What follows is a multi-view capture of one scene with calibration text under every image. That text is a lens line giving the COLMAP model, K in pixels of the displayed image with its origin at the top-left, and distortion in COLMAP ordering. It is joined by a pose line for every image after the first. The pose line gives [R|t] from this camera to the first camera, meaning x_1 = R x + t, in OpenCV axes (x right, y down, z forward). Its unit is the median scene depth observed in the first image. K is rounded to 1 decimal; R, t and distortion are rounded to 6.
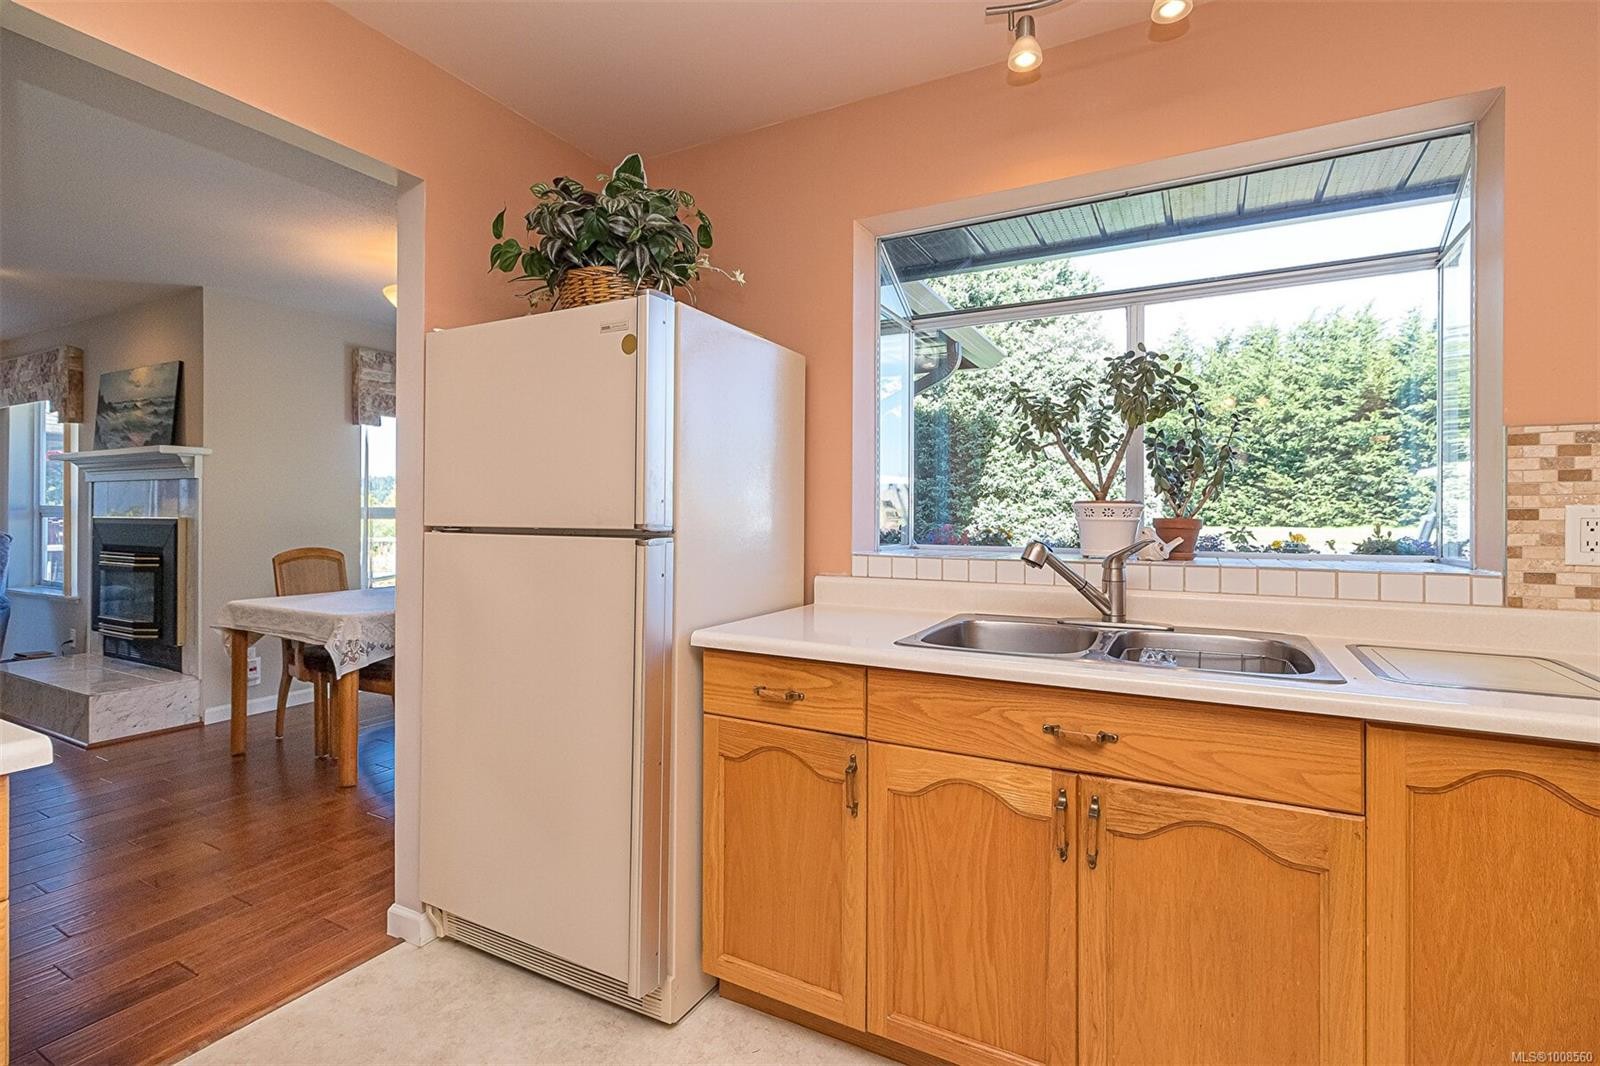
lens RADIAL K [[740.8, 0, 810.9], [0, 740.8, 514.6], [0, 0, 1]] dist [-0.000167, 0.001500]
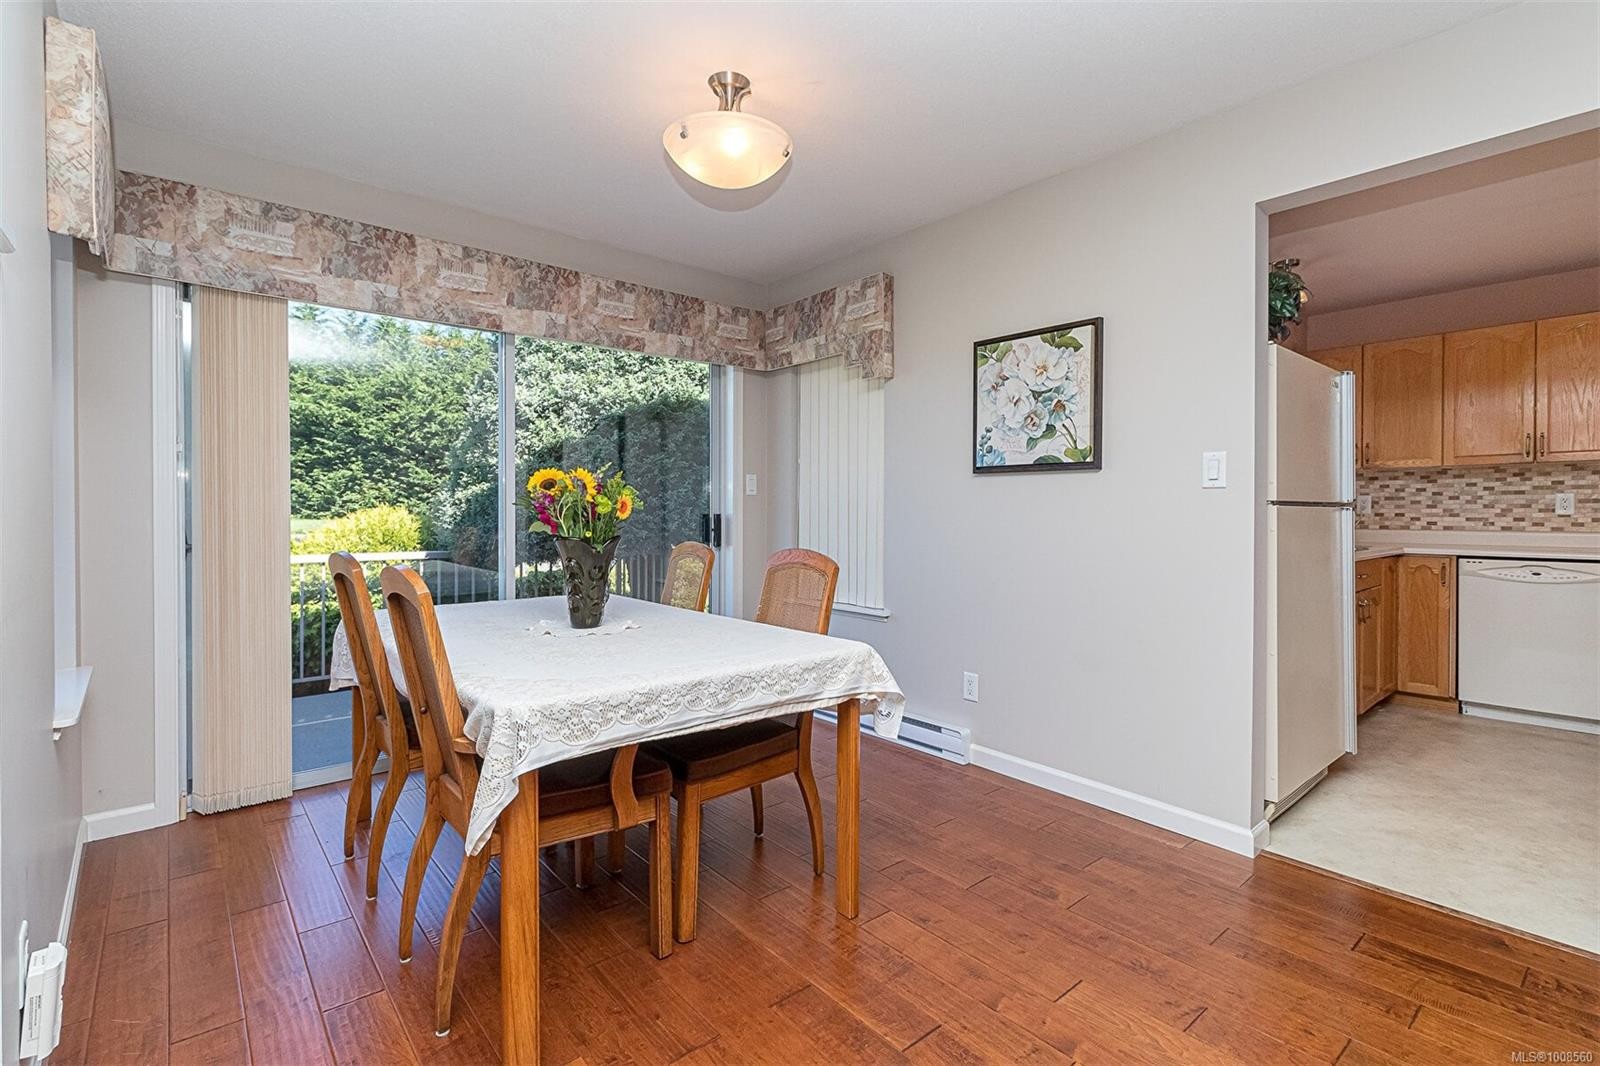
lens RADIAL K [[740.8, 0, 799.6], [0, 740.8, 521.5], [0, 0, 1]] dist [-0.000167, 0.001500]
pose [[0.366418, -0.015977, 0.930313, -0.819482], [0.000257, 0.999854, 0.017070, 0.012175], [-0.930450, -0.006016, 0.366369, 0.536945]]
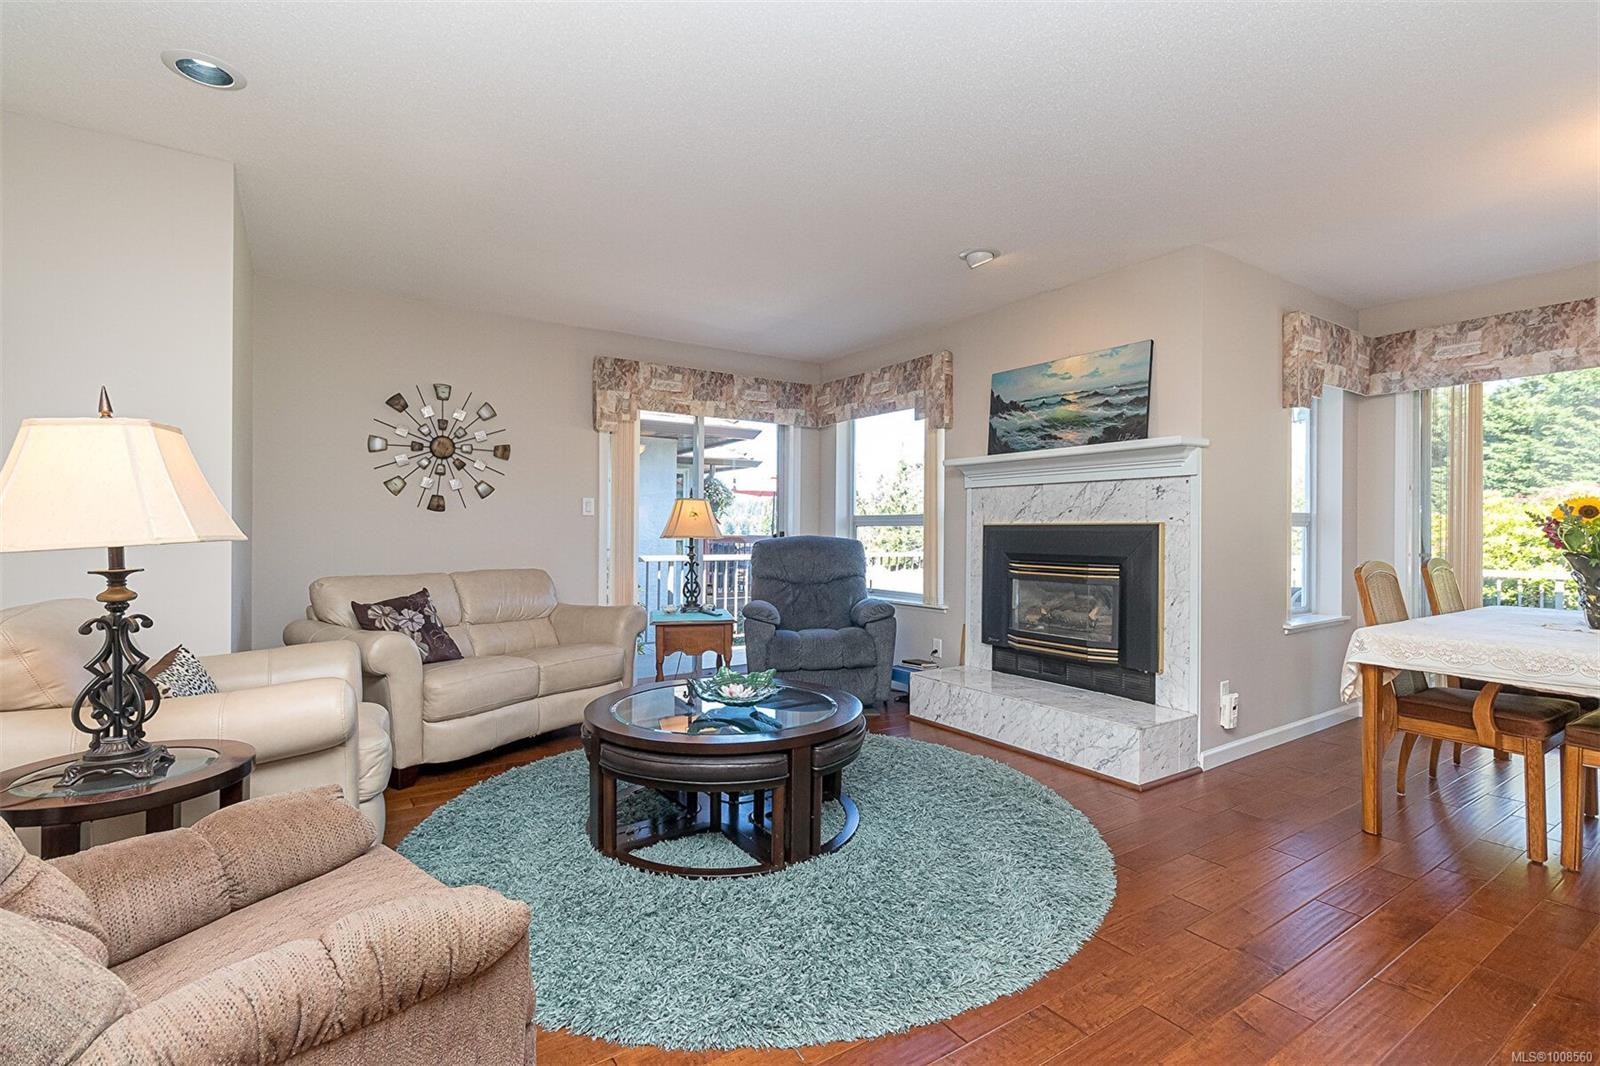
lens RADIAL K [[740.8, 0, 808.0], [0, 740.8, 528.3], [0, 0, 1]] dist [-0.000167, 0.001500]
pose [[0.883296, -0.003425, -0.468804, -0.697532], [0.000446, 0.999979, -0.006464, 0.014851], [0.468816, 0.005501, 0.883279, 0.045575]]
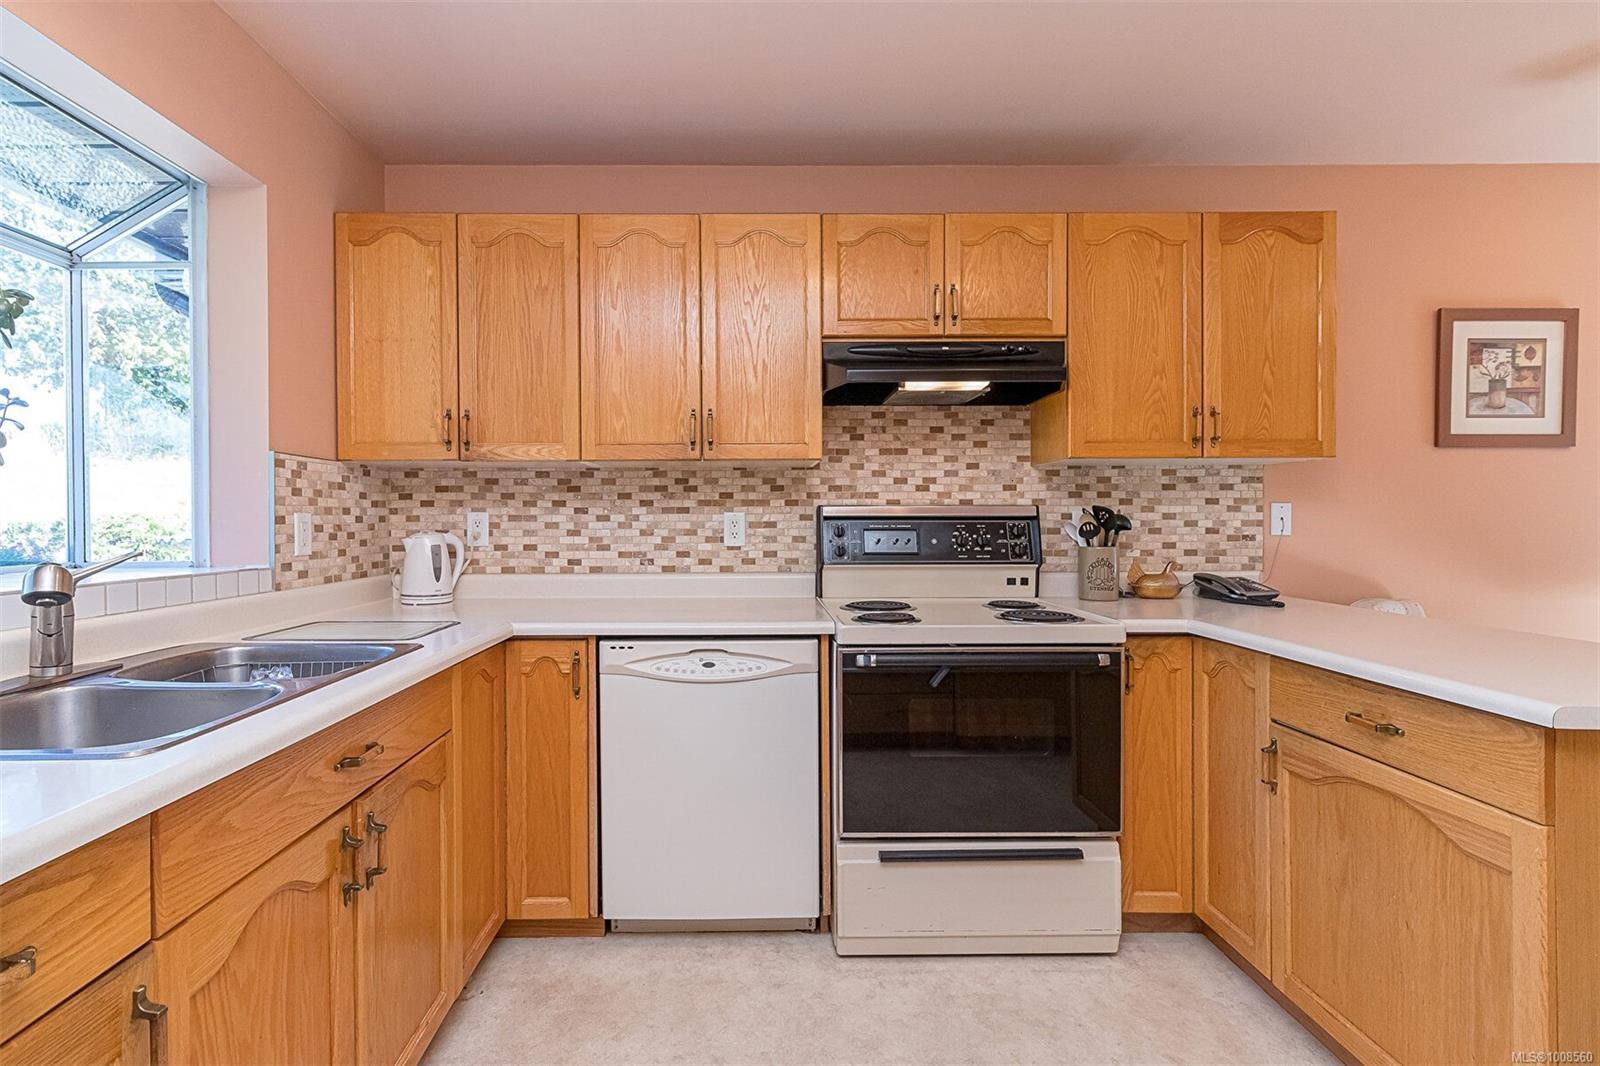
lens RADIAL K [[740.8, 0, 752.2], [0, 740.8, 529.2], [0, 0, 1]] dist [-0.000167, 0.001500]
pose [[-0.472392, -0.011869, 0.881308, -0.188661], [-0.000131, 0.999910, 0.013396, -0.000475], [-0.881388, 0.006213, -0.472352, 0.276186]]
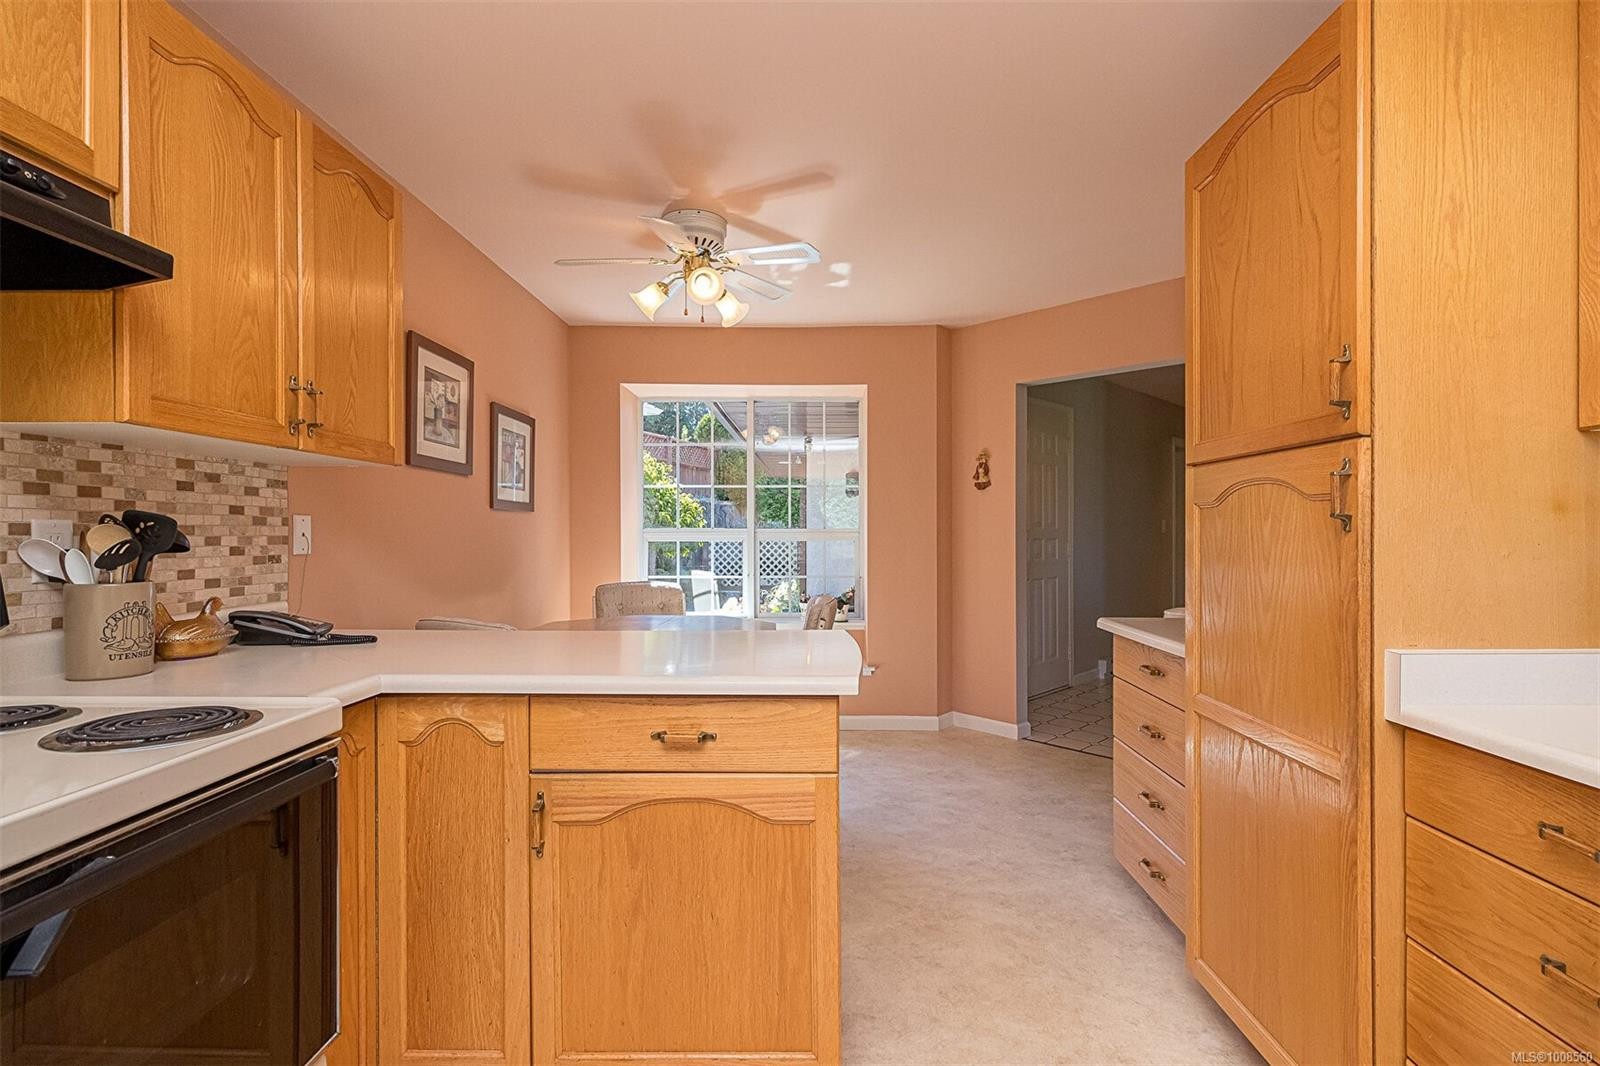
lens RADIAL K [[740.8, 0, 814.0], [0, 740.8, 534.7], [0, 0, 1]] dist [-0.000167, 0.001500]
pose [[-0.883644, -0.002663, -0.468151, 0.044824], [-0.001858, 0.999996, -0.002180, -0.000392], [0.468155, -0.001057, -0.883646, 0.209901]]
